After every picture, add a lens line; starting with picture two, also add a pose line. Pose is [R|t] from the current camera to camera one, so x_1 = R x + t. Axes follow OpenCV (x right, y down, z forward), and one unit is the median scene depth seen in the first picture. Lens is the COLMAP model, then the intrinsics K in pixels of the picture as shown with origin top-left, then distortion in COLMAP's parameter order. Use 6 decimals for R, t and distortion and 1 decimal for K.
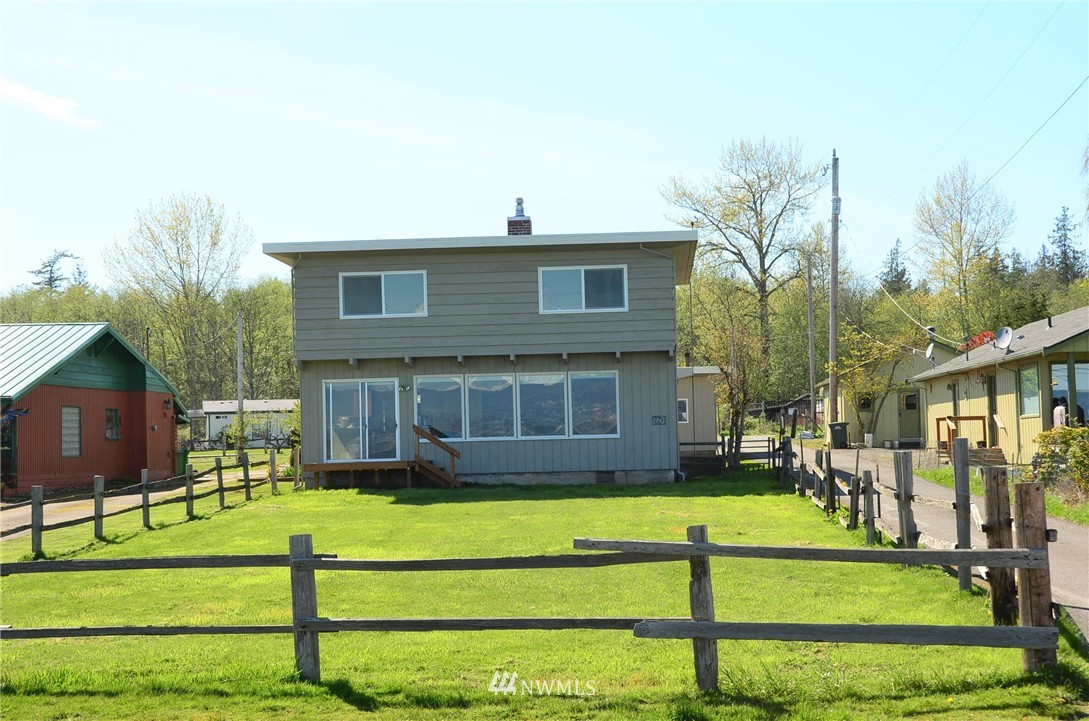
lens RADIAL K [[1872.2, 0, 544.0], [0, 1872.2, 360.5], [0, 0, 1]] dist [0.027331, 0.000000]
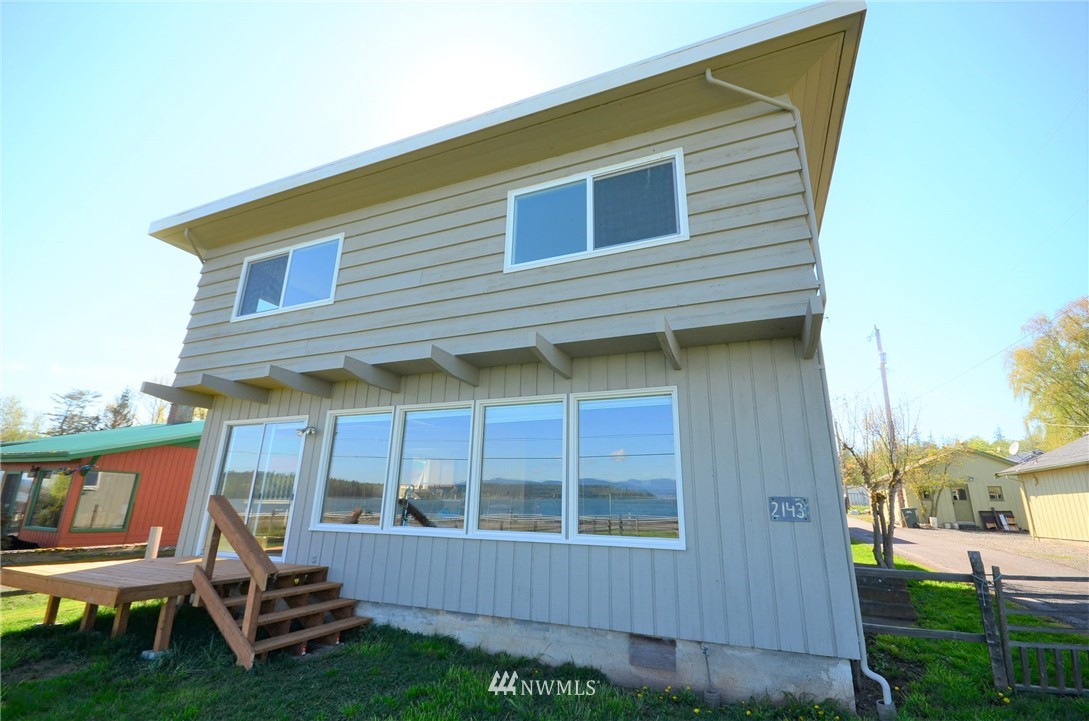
lens RADIAL K [[491.7, 0, 552.4], [0, 491.7, 355.9], [0, 0, 1]] dist [-0.003001, -0.000296]
pose [[0.945916, -0.053654, -0.319945, 0.049402], [-0.025246, 0.971063, -0.237486, 0.026539], [0.323428, 0.232719, 0.917189, 0.883354]]
